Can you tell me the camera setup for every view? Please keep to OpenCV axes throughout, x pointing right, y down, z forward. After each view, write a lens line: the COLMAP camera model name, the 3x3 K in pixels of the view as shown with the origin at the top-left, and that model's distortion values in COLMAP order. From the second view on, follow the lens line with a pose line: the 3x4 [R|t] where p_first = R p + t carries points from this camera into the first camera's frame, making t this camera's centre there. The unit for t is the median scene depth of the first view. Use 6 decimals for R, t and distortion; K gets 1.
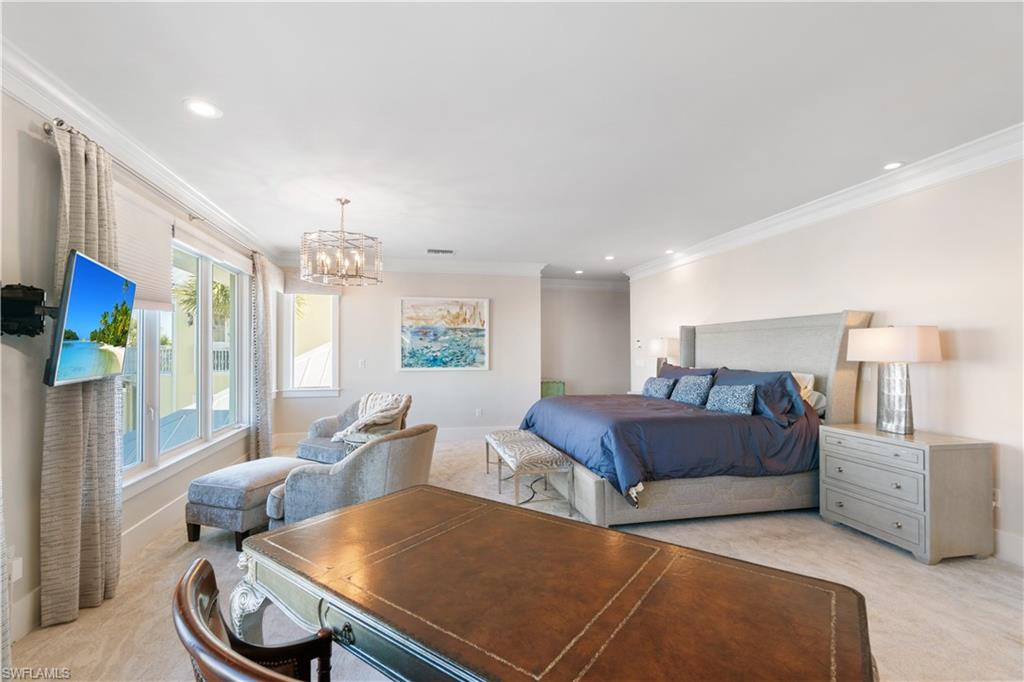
lens RADIAL K [[447.6, 0, 505.6], [0, 447.6, 339.2], [0, 0, 1]] dist [-0.003458, 0.000859]
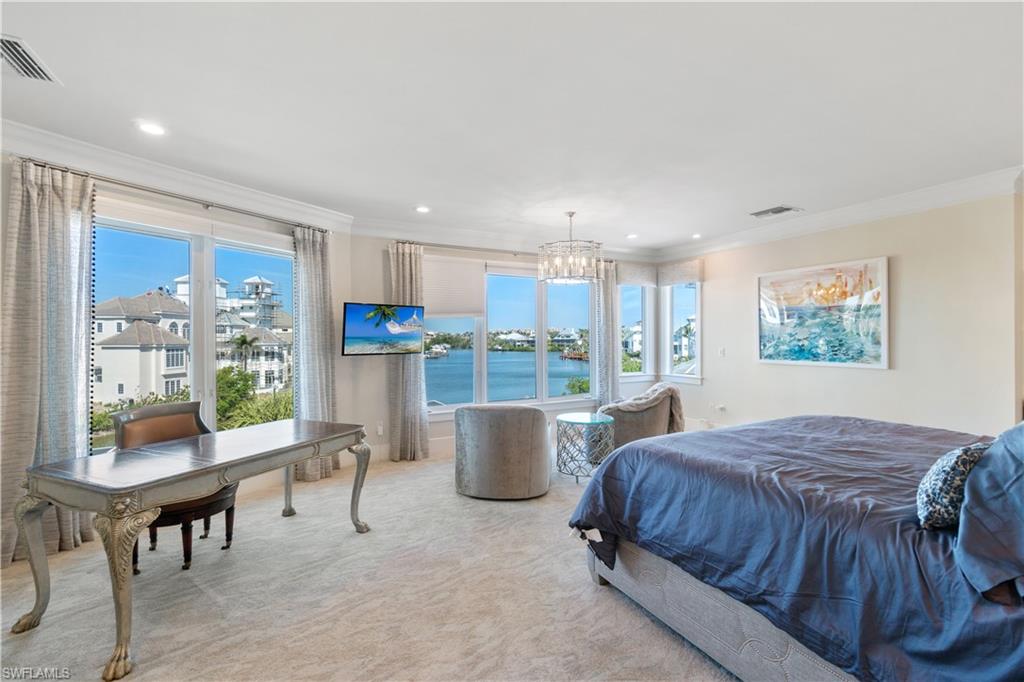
lens RADIAL K [[447.6, 0, 505.6], [0, 447.6, 339.2], [0, 0, 1]] dist [-0.003458, 0.000859]
pose [[0.250785, 0.002402, -0.968040, 0.450524], [0.032206, 0.999423, 0.010823, 0.002318], [0.967507, -0.033891, 0.250563, 0.326113]]
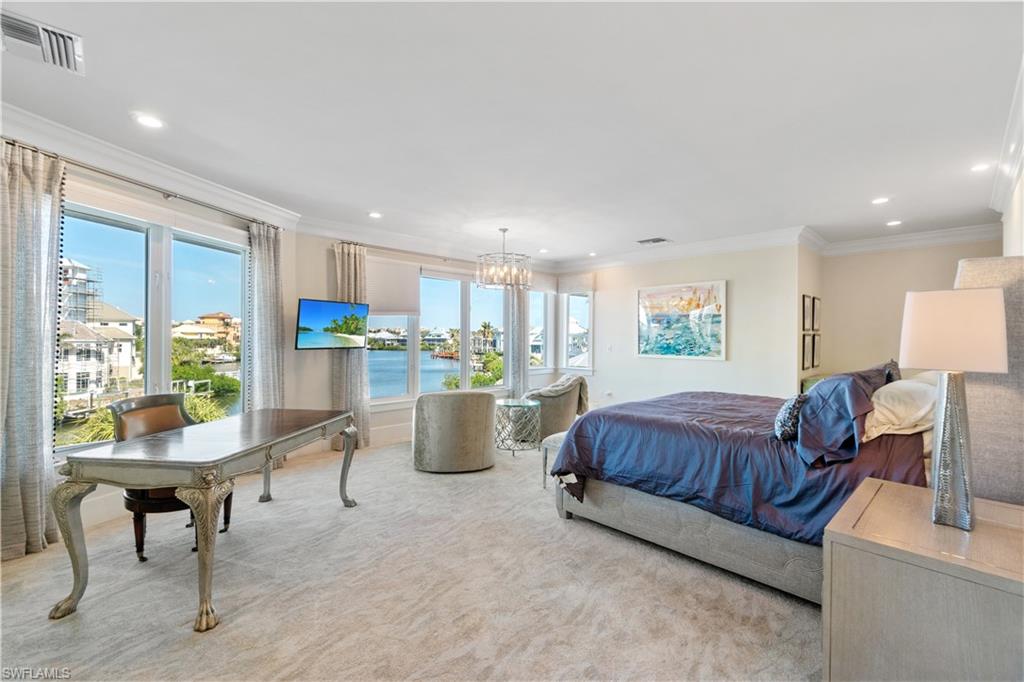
lens RADIAL K [[439.4, 0, 507.0], [0, 439.4, 337.8], [0, 0, 1]] dist [-0.003817, 0.000217]
pose [[0.521270, 0.005078, -0.853377, 0.492250], [0.017507, 0.999708, 0.016642, 0.002177], [0.853212, -0.023615, 0.521029, 0.181415]]
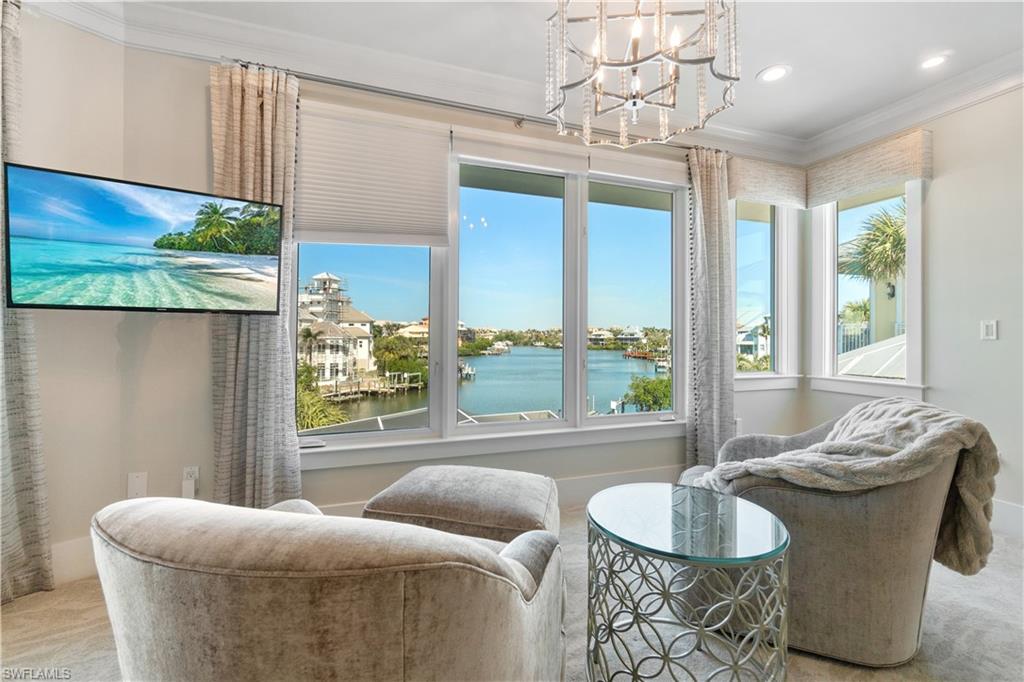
lens RADIAL K [[441.7, 0, 509.8], [0, 441.7, 334.5], [0, 0, 1]] dist [-0.001807, -0.000058]
pose [[0.122192, -0.000538, -0.992506, 0.019722], [0.021612, 0.999764, 0.002119, 0.046726], [0.992271, -0.021709, 0.122175, 0.506233]]
